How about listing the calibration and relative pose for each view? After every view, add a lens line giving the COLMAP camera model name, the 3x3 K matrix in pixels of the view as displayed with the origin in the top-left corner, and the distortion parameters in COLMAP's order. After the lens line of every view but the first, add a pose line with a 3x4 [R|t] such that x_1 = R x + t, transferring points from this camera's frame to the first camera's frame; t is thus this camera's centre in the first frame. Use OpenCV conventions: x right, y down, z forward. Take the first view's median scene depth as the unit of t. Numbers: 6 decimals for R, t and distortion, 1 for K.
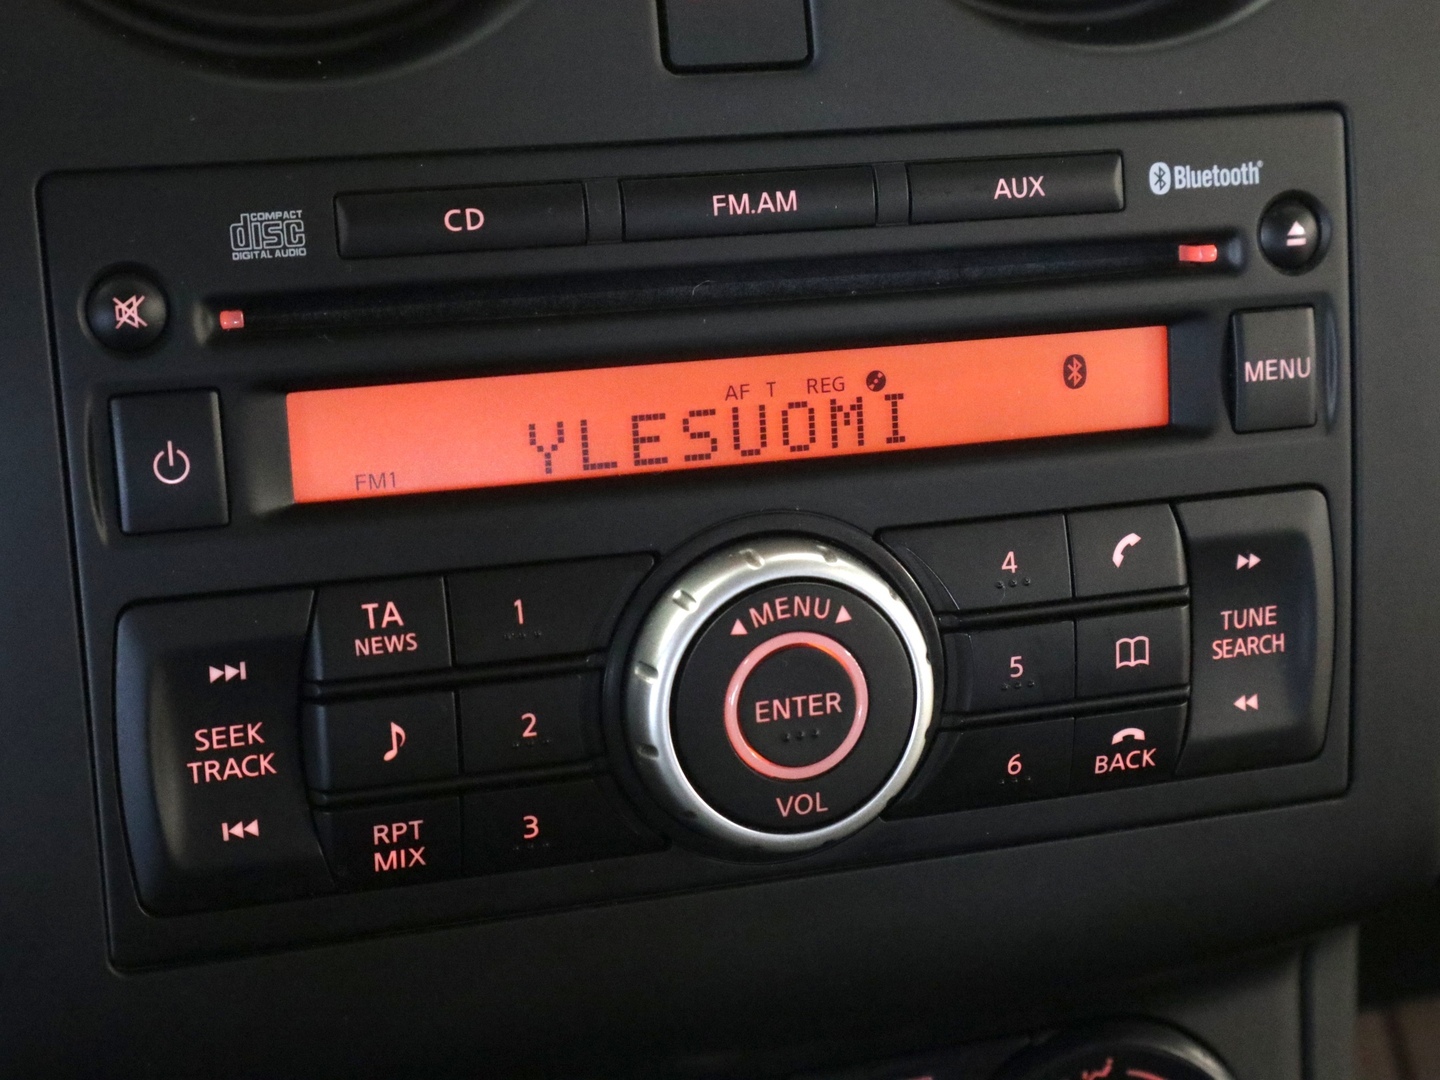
lens RADIAL K [[2440.8, 0, 720.9], [0, 2440.8, 537.3], [0, 0, 1]] dist [0.003582, 0.000000]
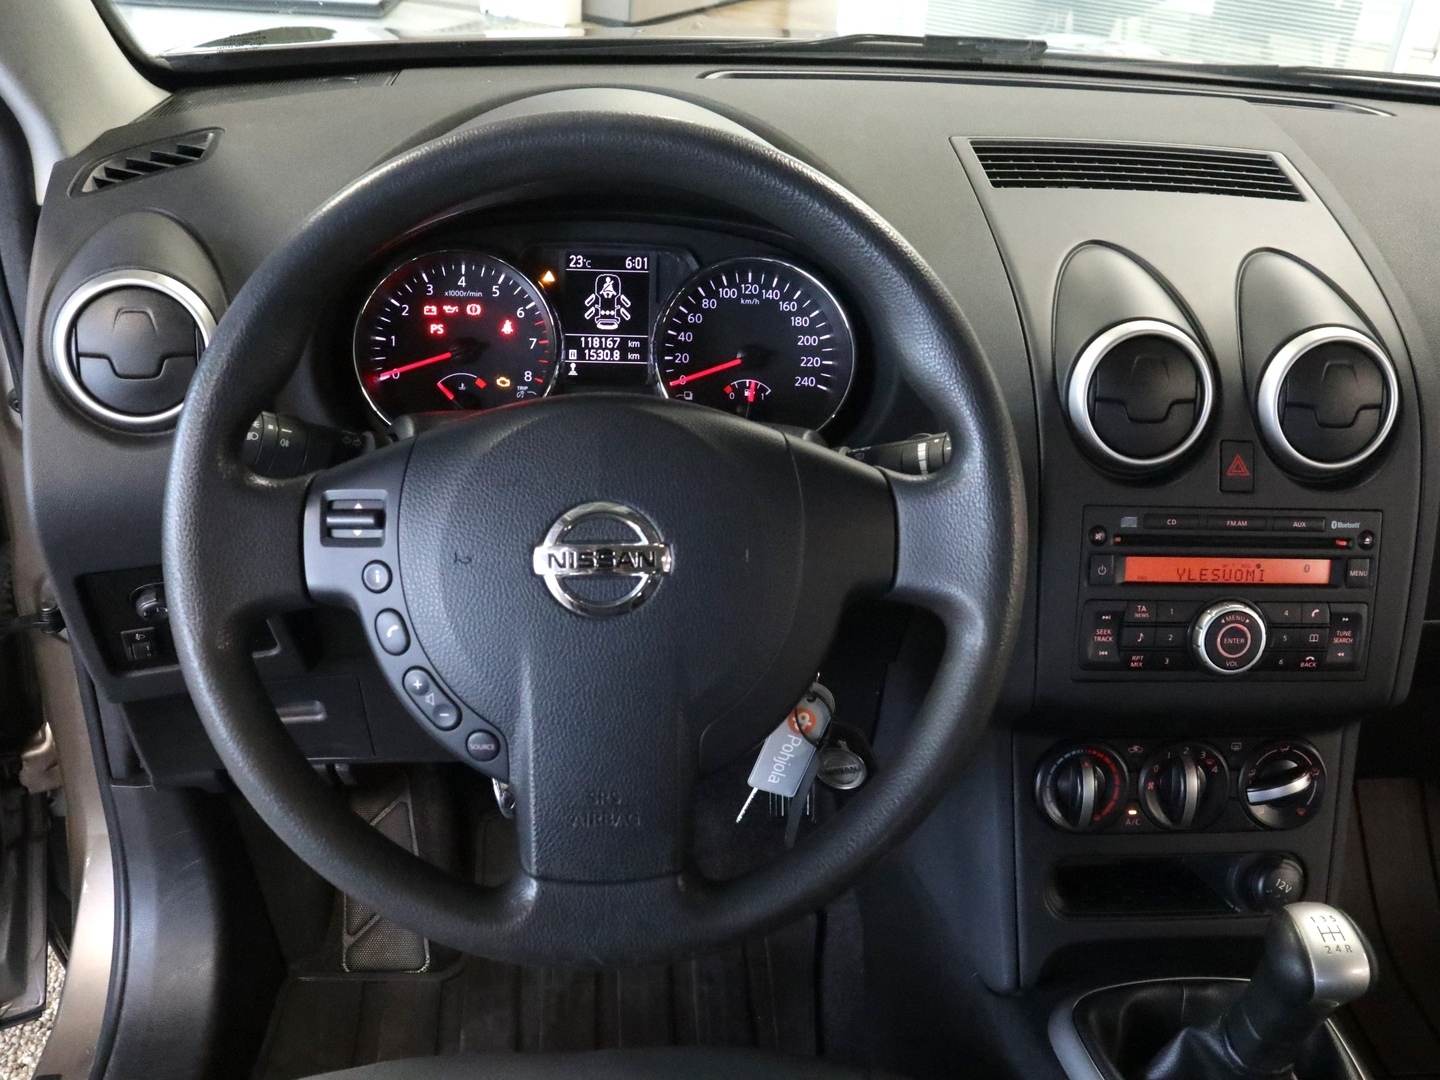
lens RADIAL K [[1377.8, 0, 719.7], [0, 1377.8, 542.0], [0, 0, 1]] dist [-0.015657, 0.000000]
pose [[0.980197, 0.107356, -0.166397, -0.457381], [-0.109669, 0.993957, -0.004746, 0.007371], [0.164882, 0.022900, 0.986047, -1.487750]]
